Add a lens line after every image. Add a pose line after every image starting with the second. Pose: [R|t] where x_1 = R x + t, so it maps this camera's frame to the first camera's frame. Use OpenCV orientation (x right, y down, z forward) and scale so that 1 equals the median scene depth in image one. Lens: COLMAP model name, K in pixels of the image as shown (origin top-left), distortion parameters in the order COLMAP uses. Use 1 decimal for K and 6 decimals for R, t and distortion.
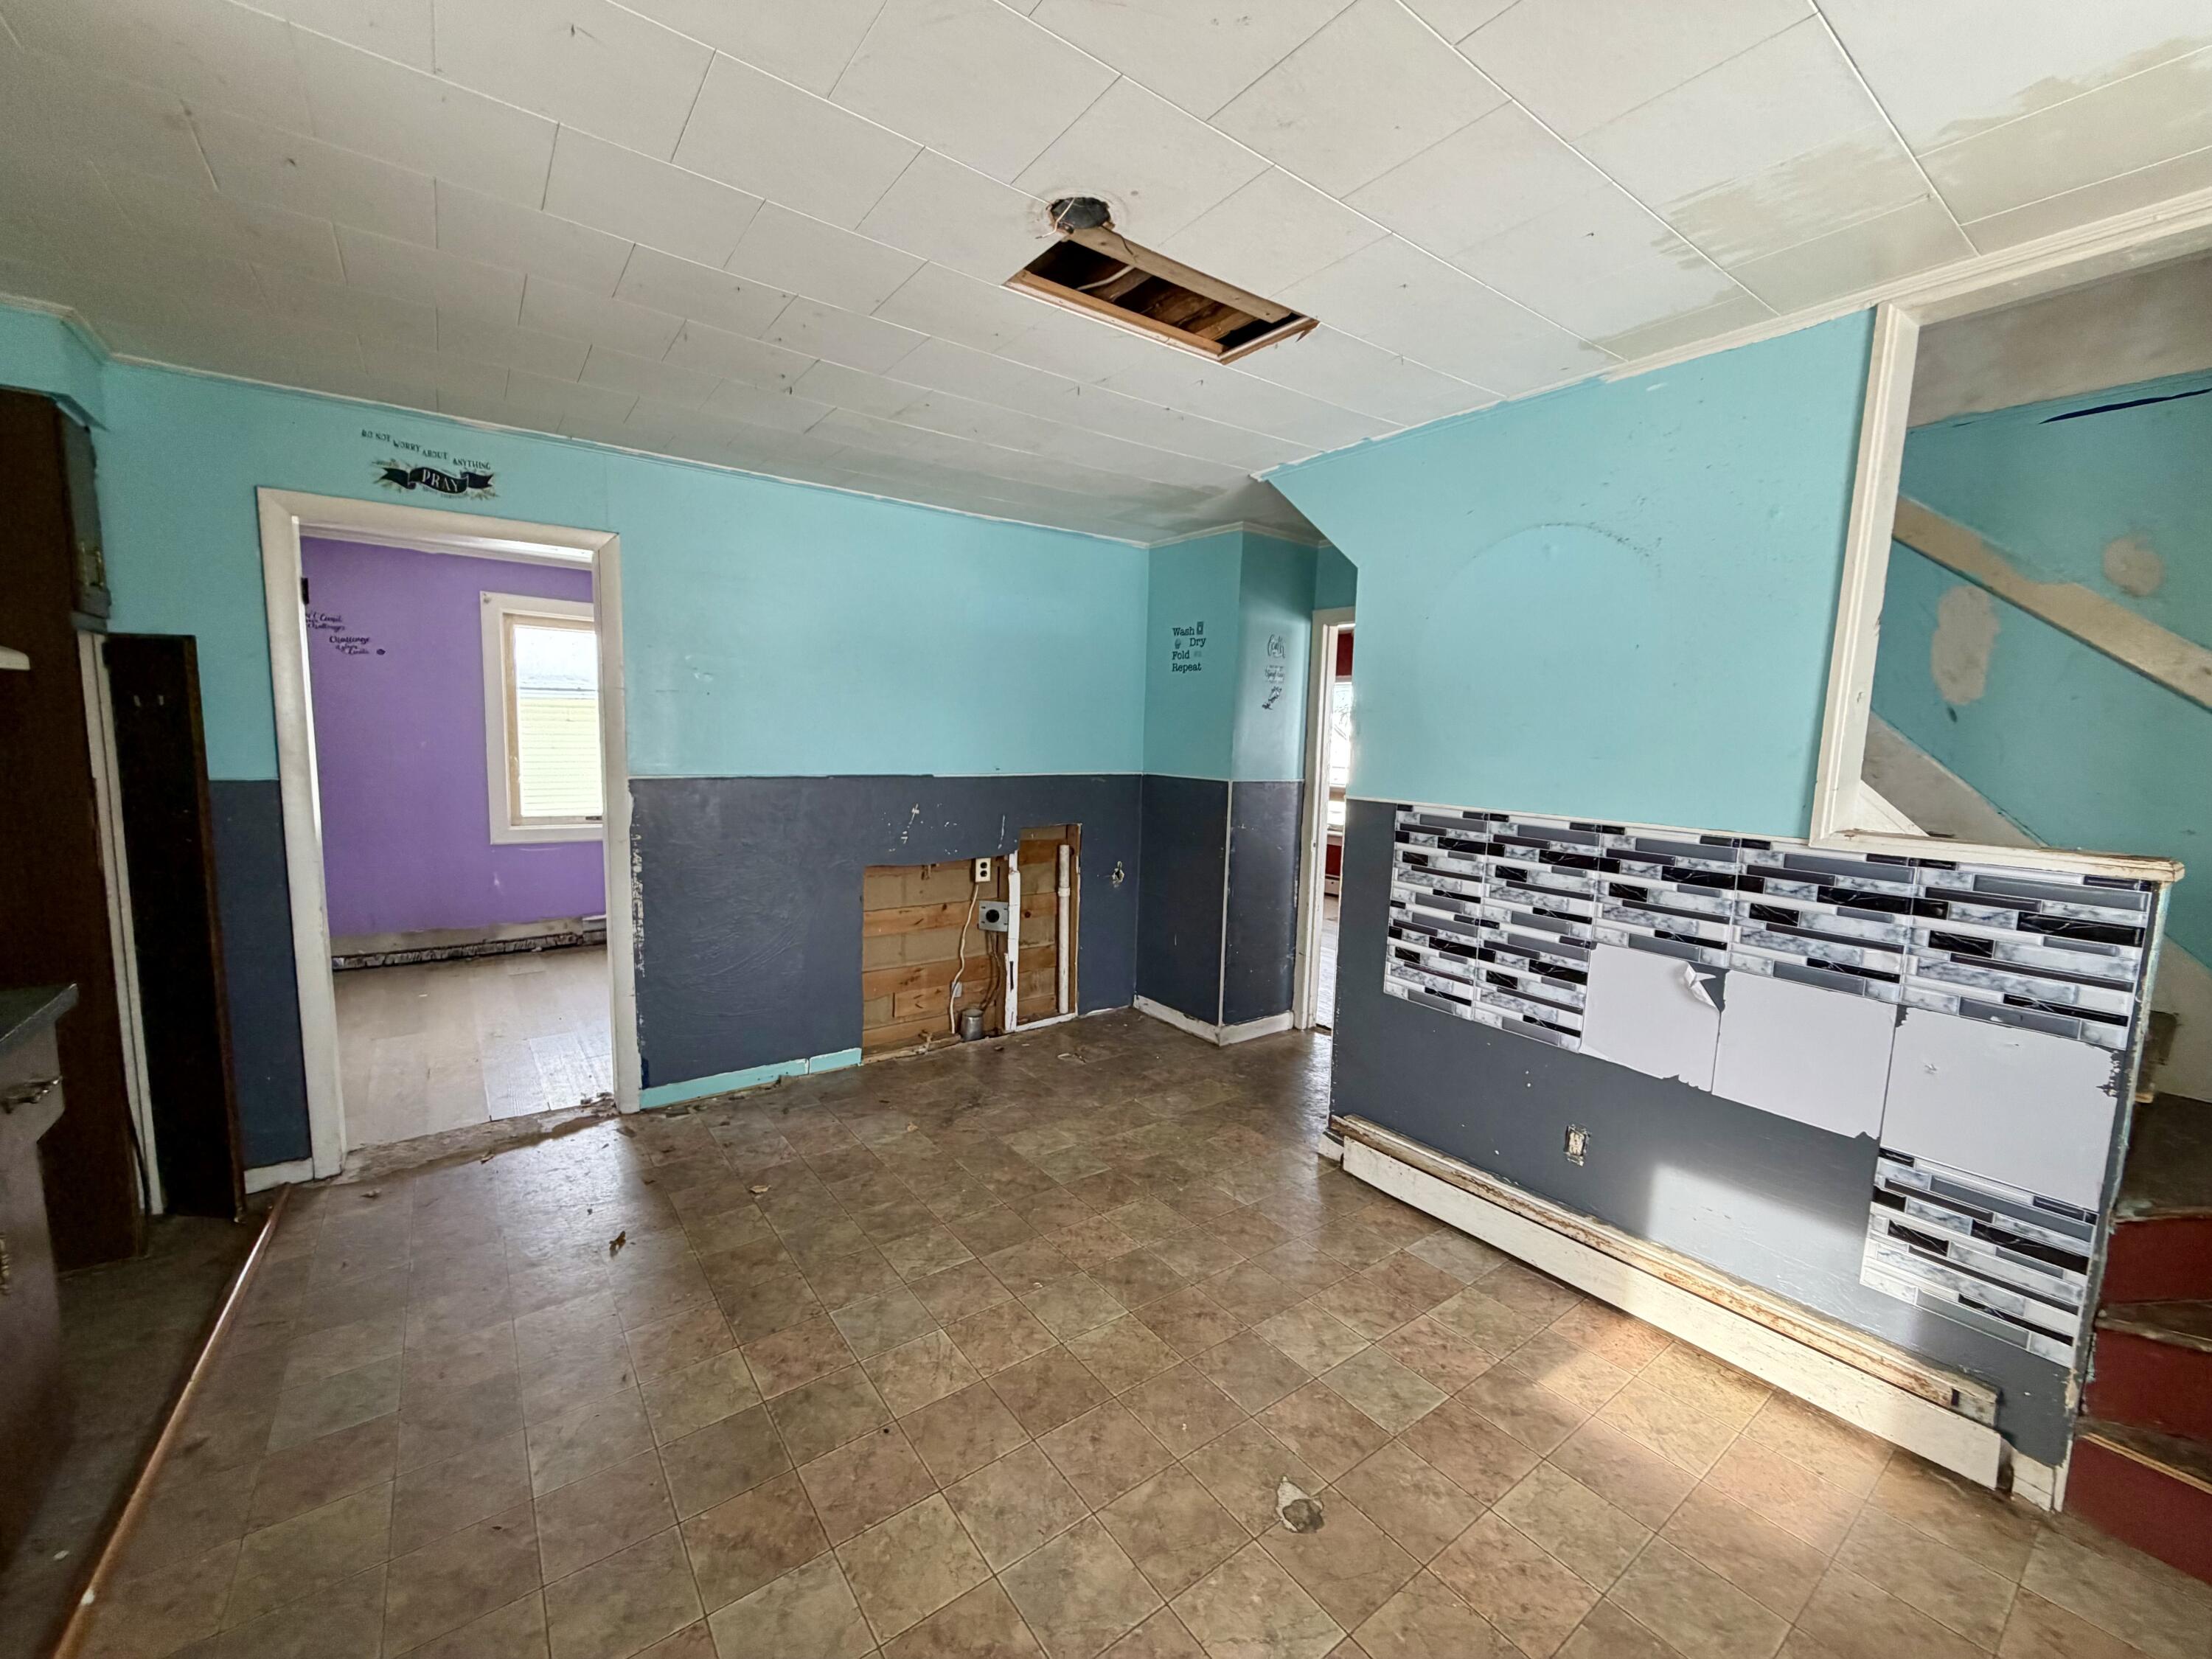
lens RADIAL K [[880.7, 0, 1102.1], [0, 880.7, 830.2], [0, 0, 1]] dist [-0.001200, -0.000277]
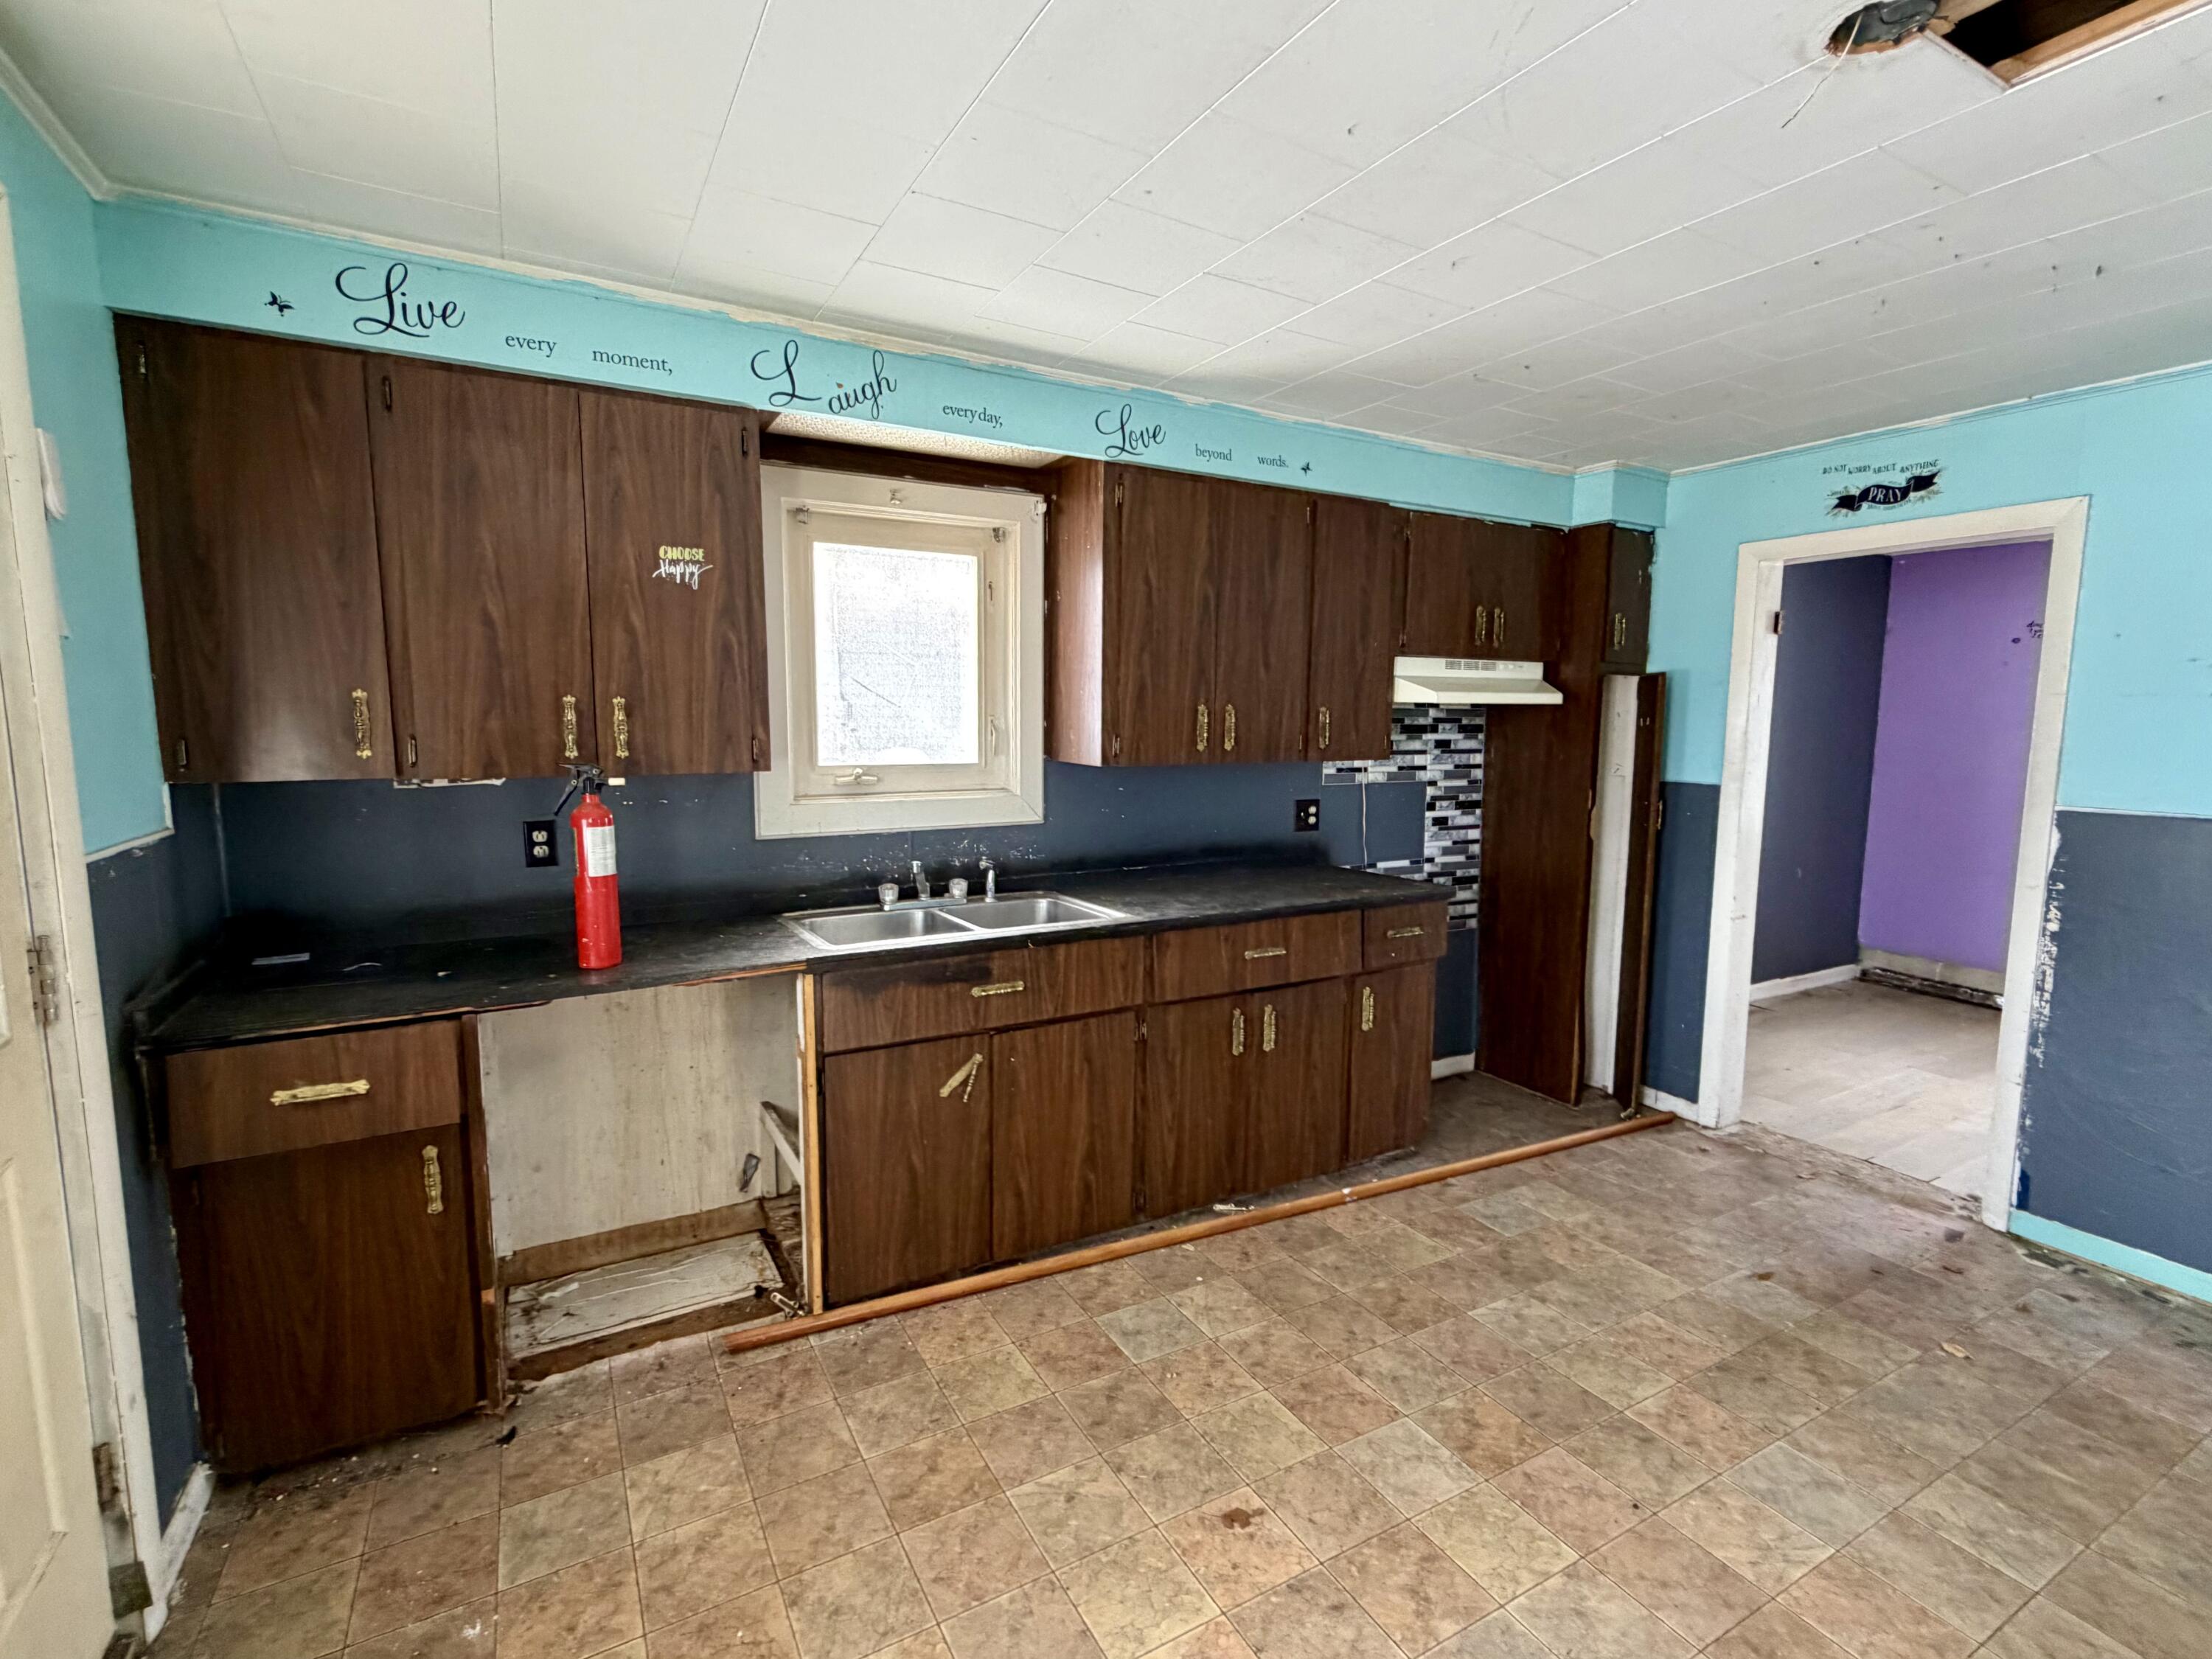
lens RADIAL K [[1026.2, 0, 1100.9], [0, 1026.2, 830.0], [0, 0, 1]] dist [0.000279, -0.000294]
pose [[-0.124531, 0.085424, -0.988532, 0.581122], [-0.124925, 0.987009, 0.101030, -0.033330], [0.984320, 0.136074, -0.112242, 0.341195]]
